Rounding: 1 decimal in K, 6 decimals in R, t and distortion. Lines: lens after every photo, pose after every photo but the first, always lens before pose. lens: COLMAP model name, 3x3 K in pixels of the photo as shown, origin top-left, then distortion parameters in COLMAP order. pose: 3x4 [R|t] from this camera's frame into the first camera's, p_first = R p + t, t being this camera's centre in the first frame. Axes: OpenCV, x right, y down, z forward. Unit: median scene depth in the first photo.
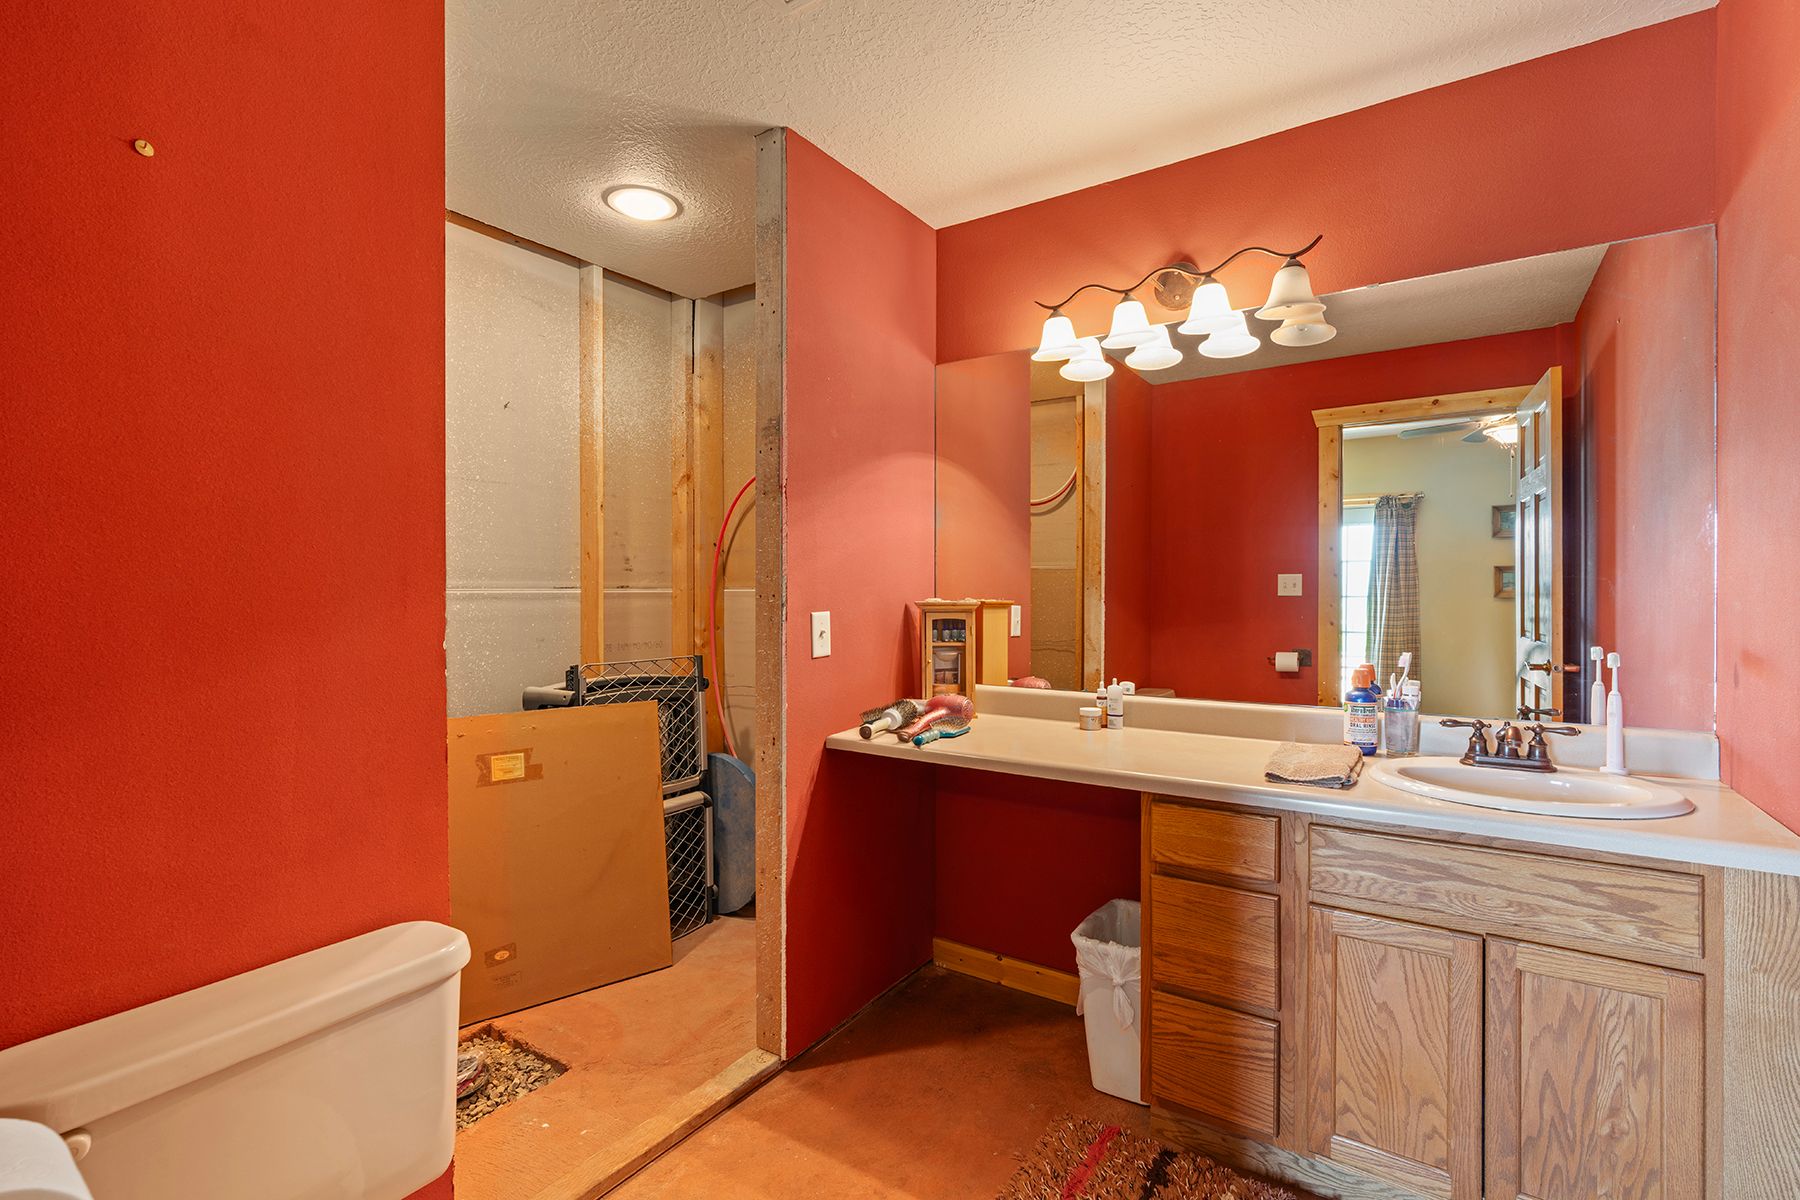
lens RADIAL K [[822.5, 0, 898.7], [0, 822.5, 595.2], [0, 0, 1]] dist [-0.003060, 0.000168]
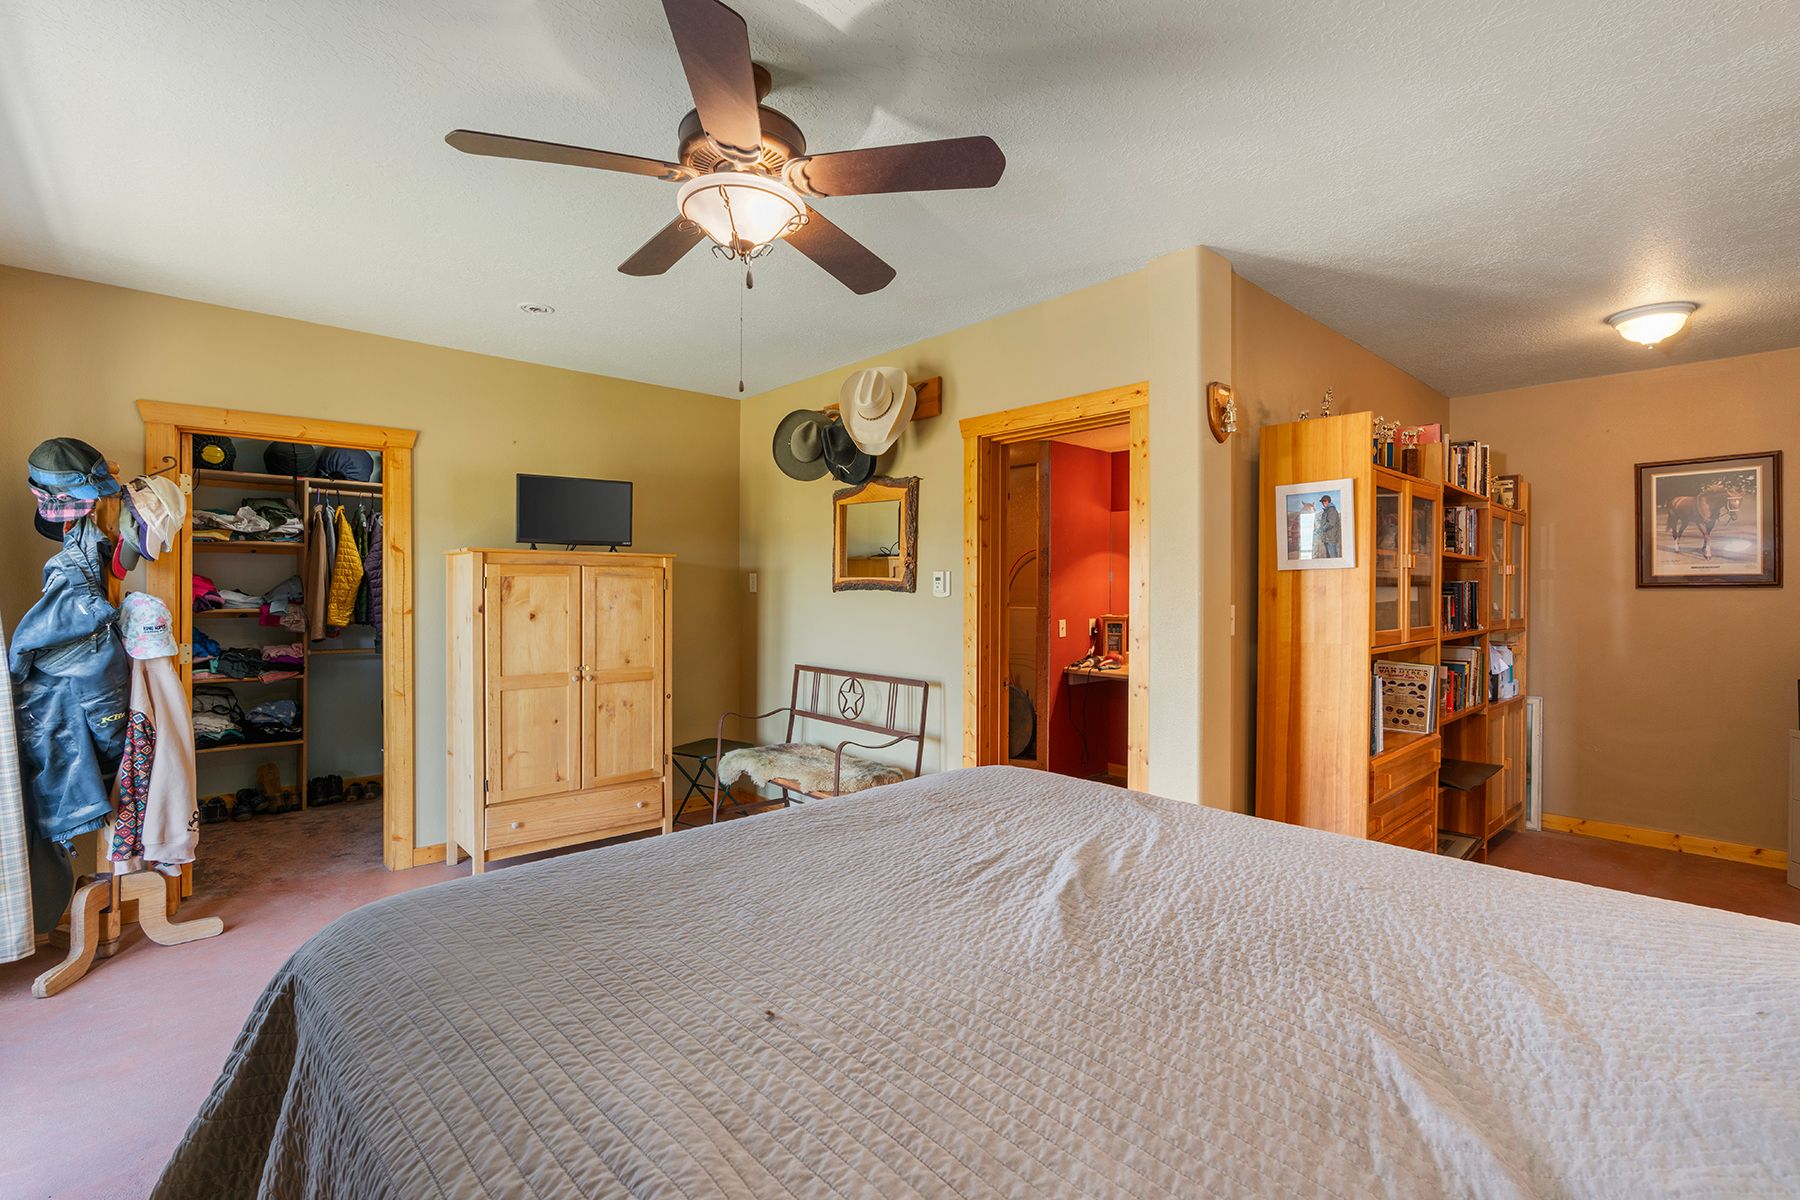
lens RADIAL K [[822.5, 0, 889.5], [0, 822.5, 598.2], [0, 0, 1]] dist [-0.003060, 0.000168]
pose [[0.970143, 0.006347, -0.242449, 0.004977], [-0.006321, 0.999980, 0.000883, -0.044196], [0.242450, 0.000676, 0.970164, -1.537234]]
